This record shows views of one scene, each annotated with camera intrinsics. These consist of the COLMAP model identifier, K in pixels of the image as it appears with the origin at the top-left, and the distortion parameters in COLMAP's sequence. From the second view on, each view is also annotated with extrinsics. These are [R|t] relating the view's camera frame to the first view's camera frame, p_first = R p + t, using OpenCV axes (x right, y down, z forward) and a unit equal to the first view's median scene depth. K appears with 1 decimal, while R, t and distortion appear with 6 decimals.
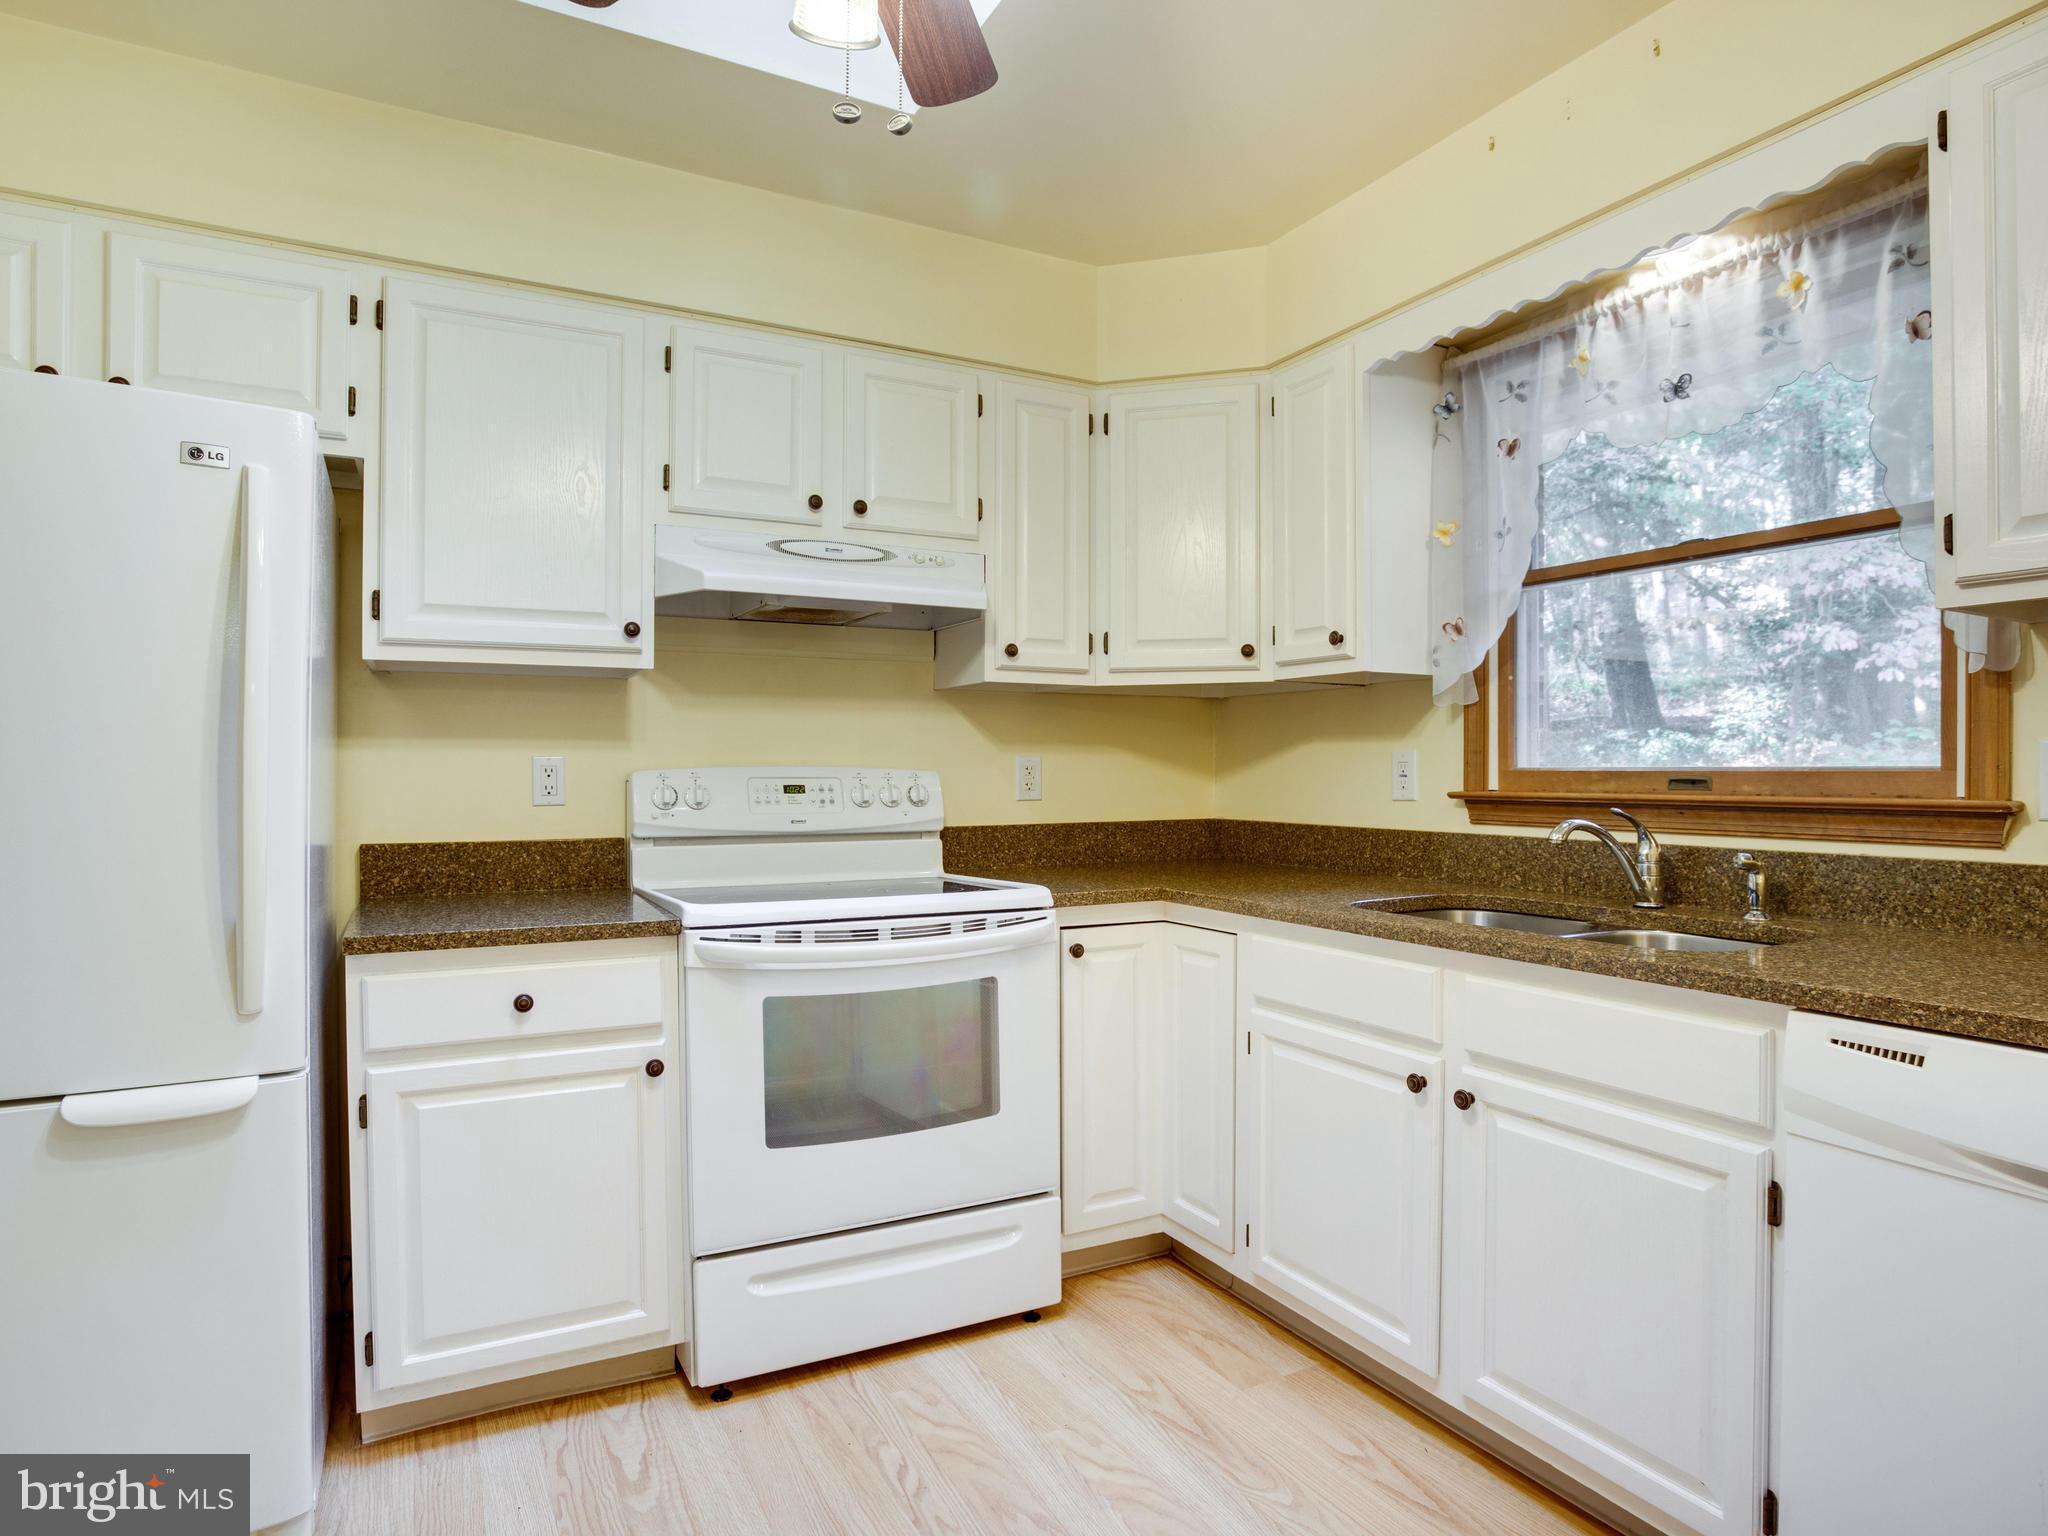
lens RADIAL K [[1162.0, 0, 1062.6], [0, 1162.0, 775.1], [0, 0, 1]] dist [-0.077888, 0.037593]
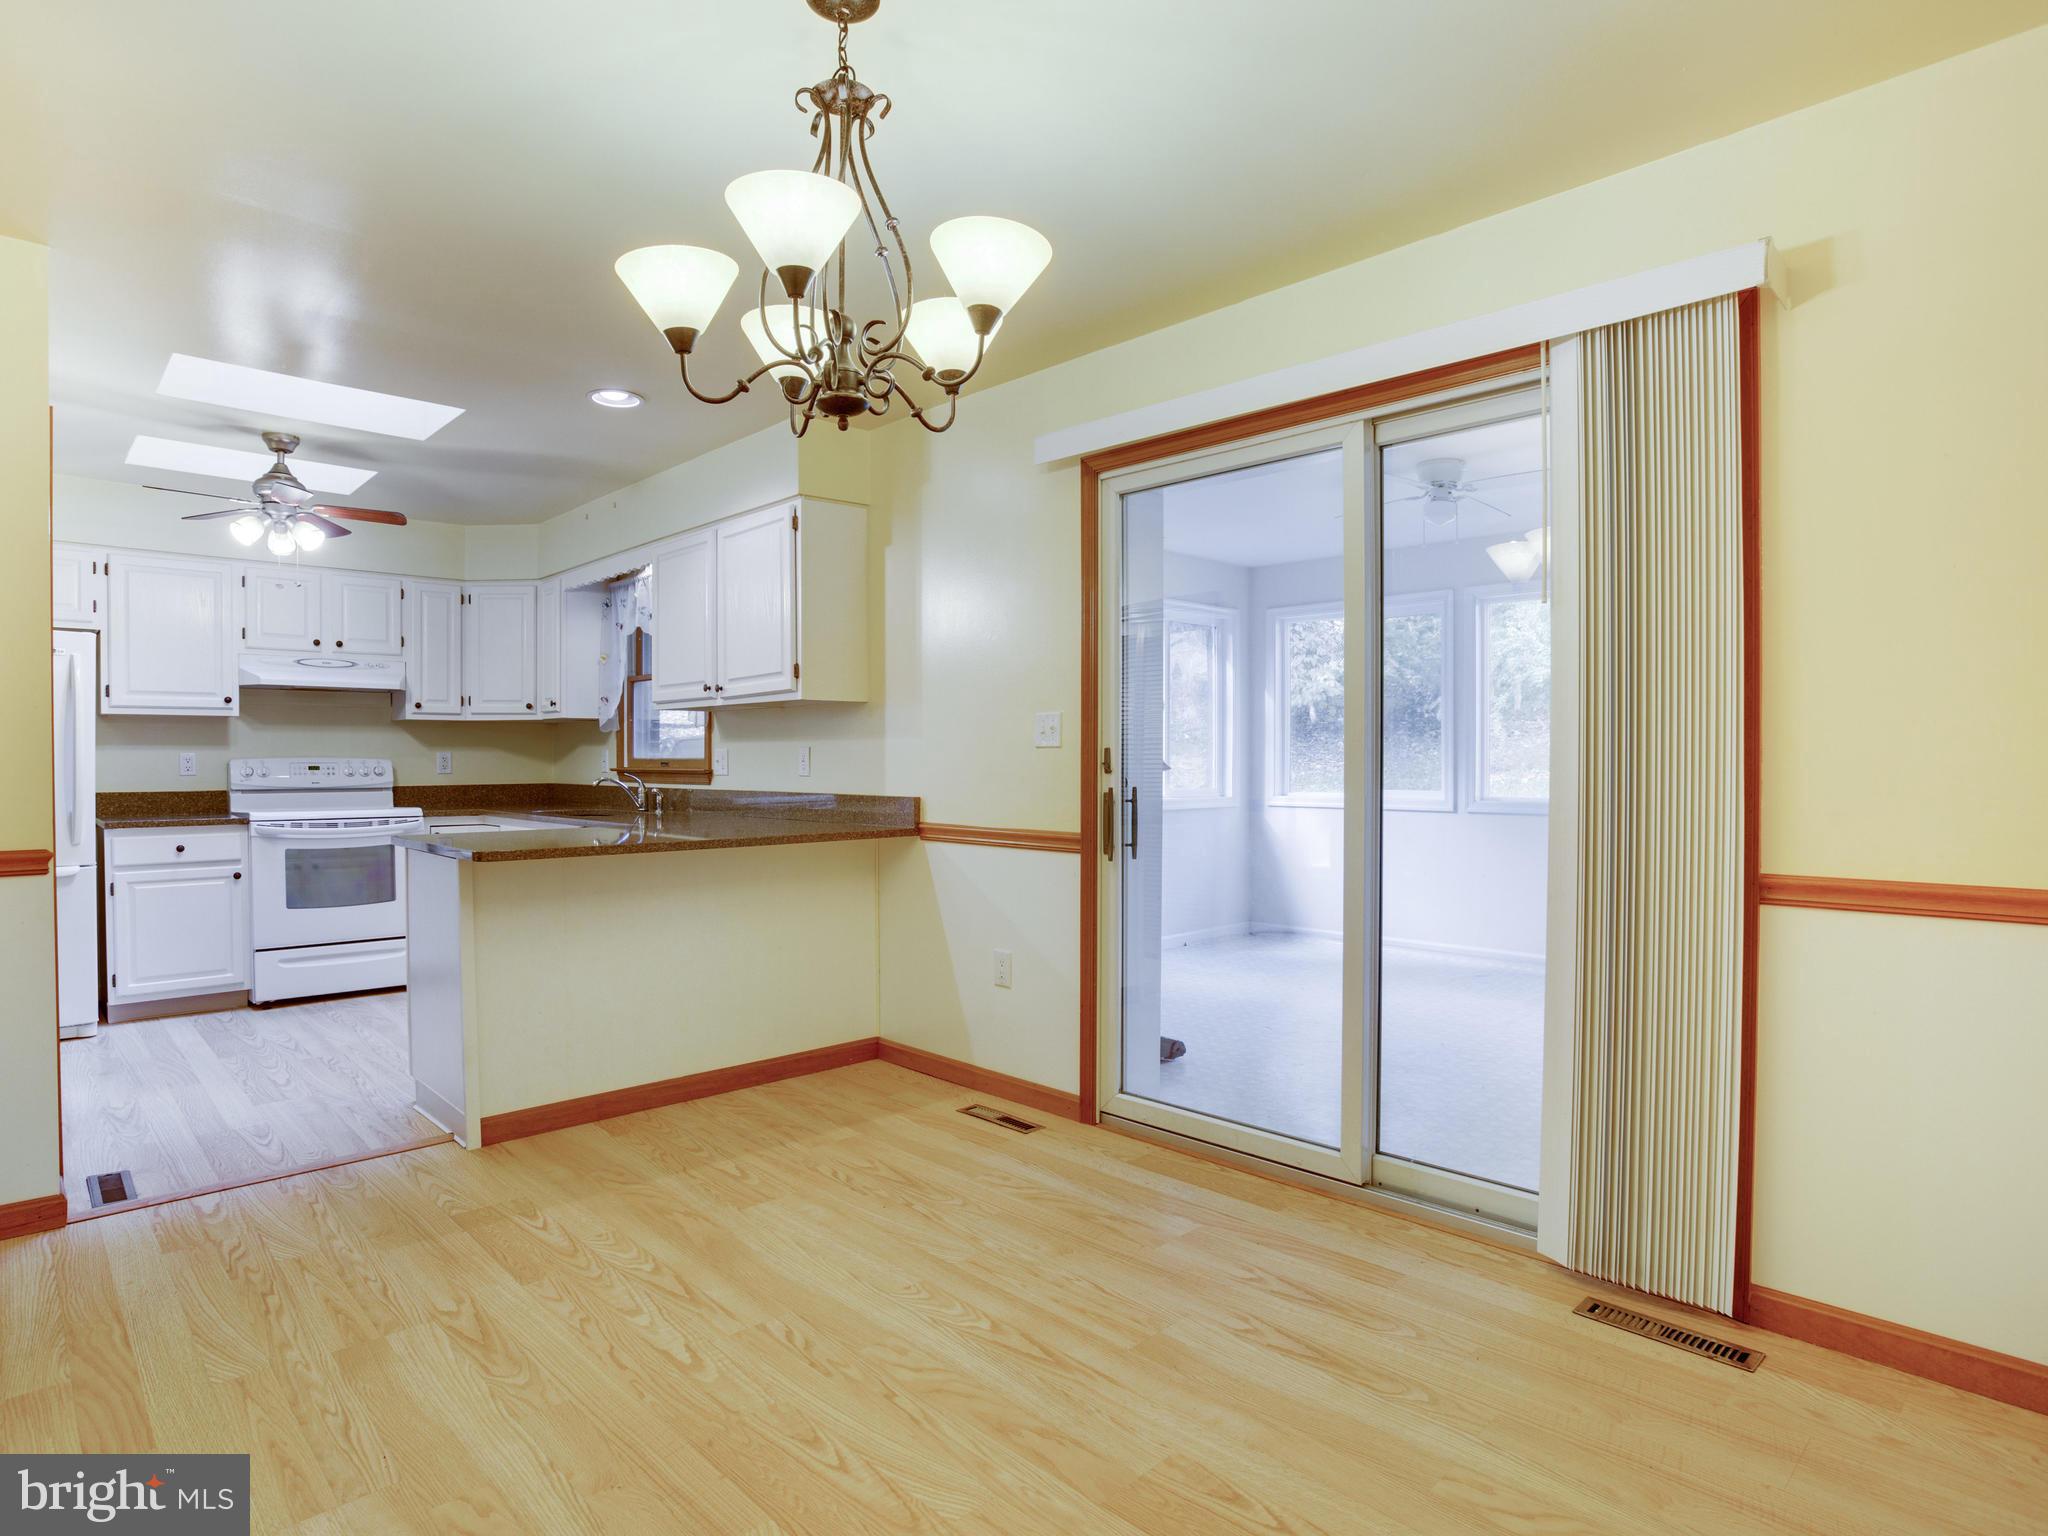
lens RADIAL K [[1160.7, 0, 1018.8], [0, 1160.7, 779.8], [0, 0, 1]] dist [-0.079128, 0.043750]
pose [[0.973951, -0.004043, 0.226723, 0.682082], [0.000842, 0.999899, 0.014213, 0.006050], [-0.226758, -0.013652, 0.973855, -1.628167]]
